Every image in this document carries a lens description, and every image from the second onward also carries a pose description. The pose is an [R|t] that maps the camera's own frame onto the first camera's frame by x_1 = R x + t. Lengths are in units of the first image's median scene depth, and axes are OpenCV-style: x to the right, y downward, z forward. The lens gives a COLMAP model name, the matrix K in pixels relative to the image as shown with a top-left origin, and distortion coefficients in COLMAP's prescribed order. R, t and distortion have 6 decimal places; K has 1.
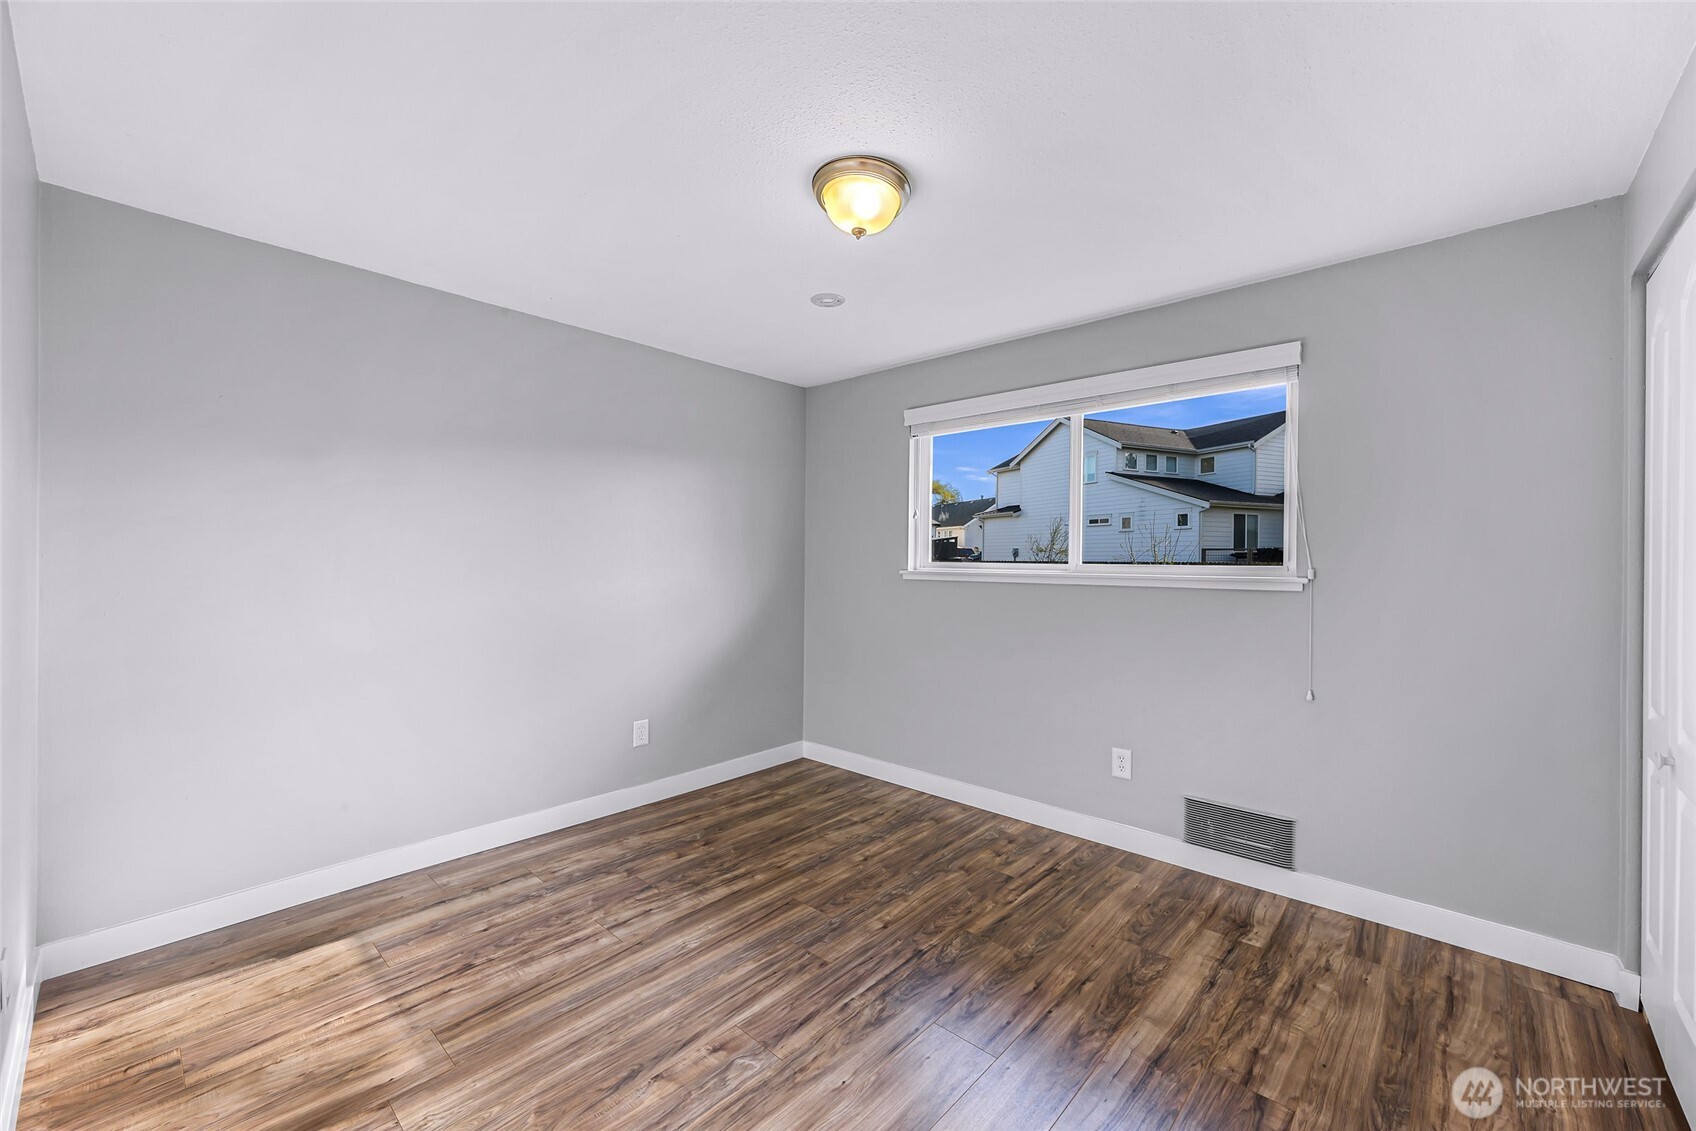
lens RADIAL K [[666.9, 0, 851.7], [0, 666.9, 566.5], [0, 0, 1]] dist [0.001205, -0.000087]
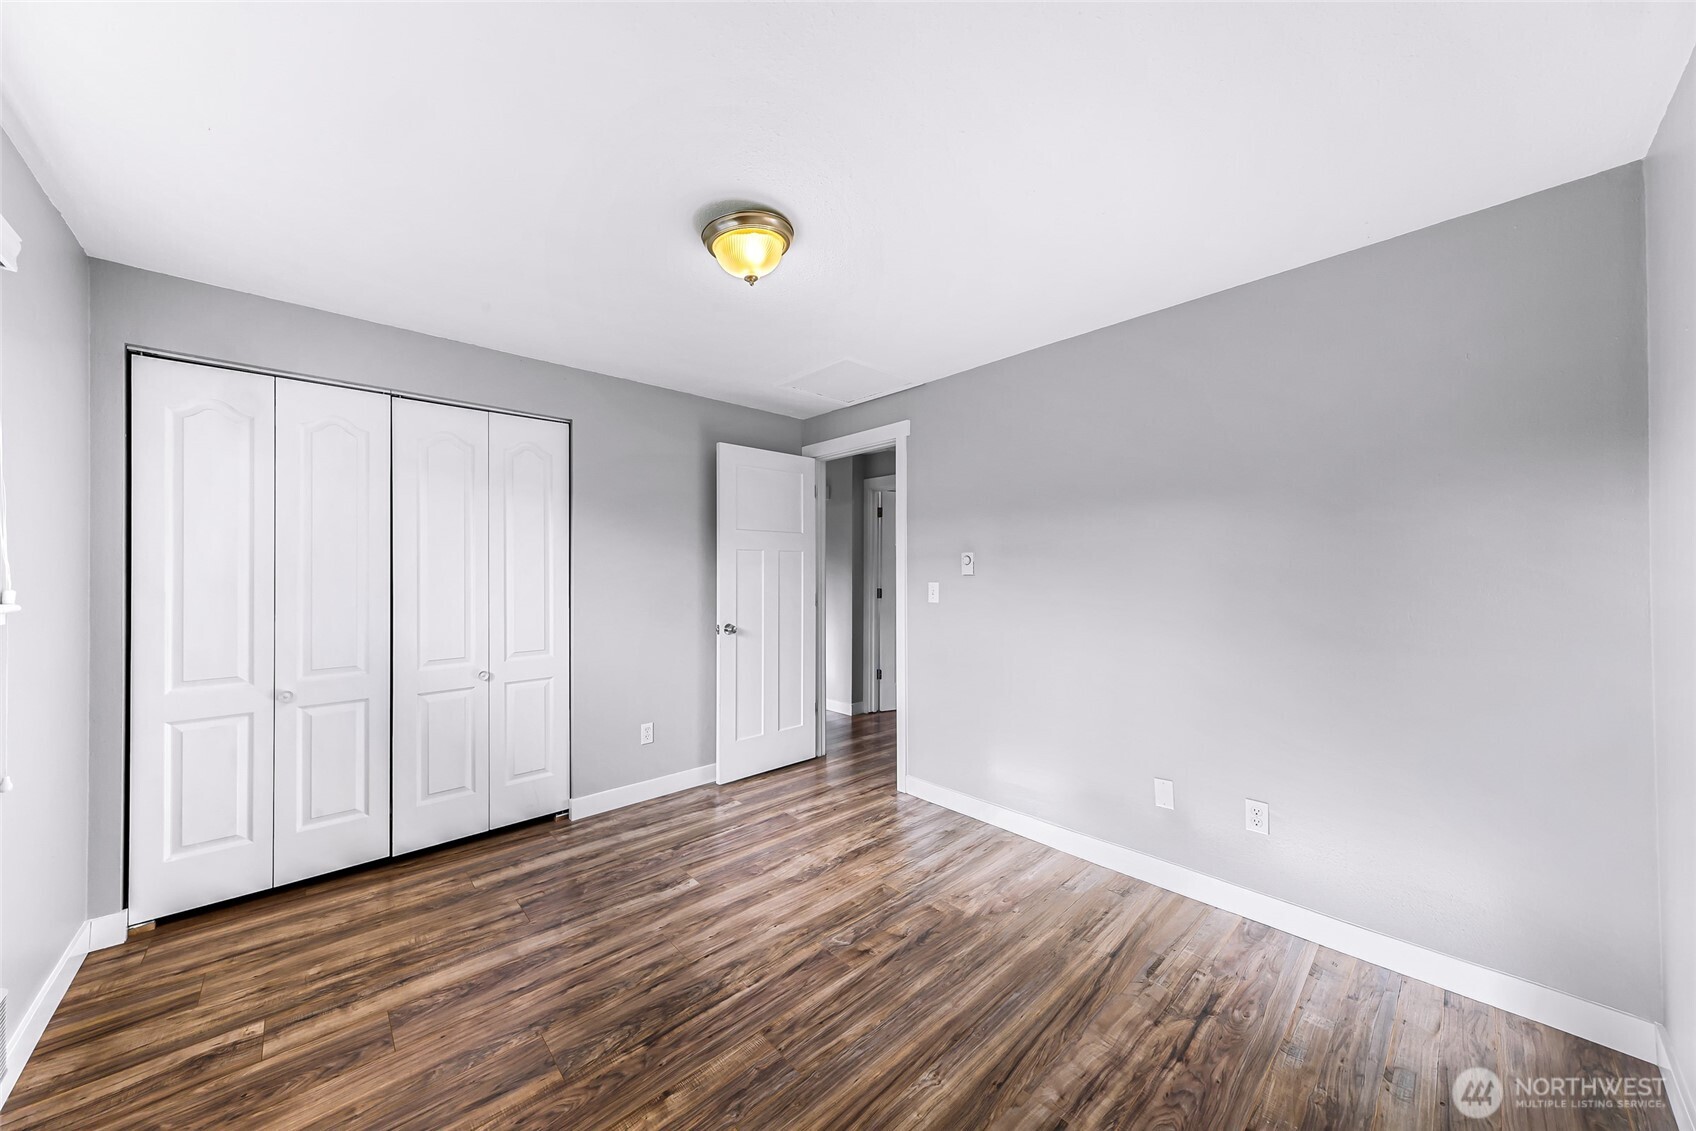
lens RADIAL K [[567.7, 0, 845.3], [0, 567.7, 567.0], [0, 0, 1]] dist [-0.000439, 0.000034]
pose [[-0.997176, -0.004898, 0.074940, -0.217132], [-0.004977, 0.999987, -0.000862, -0.024460], [-0.074935, -0.001232, -0.997188, 1.892579]]
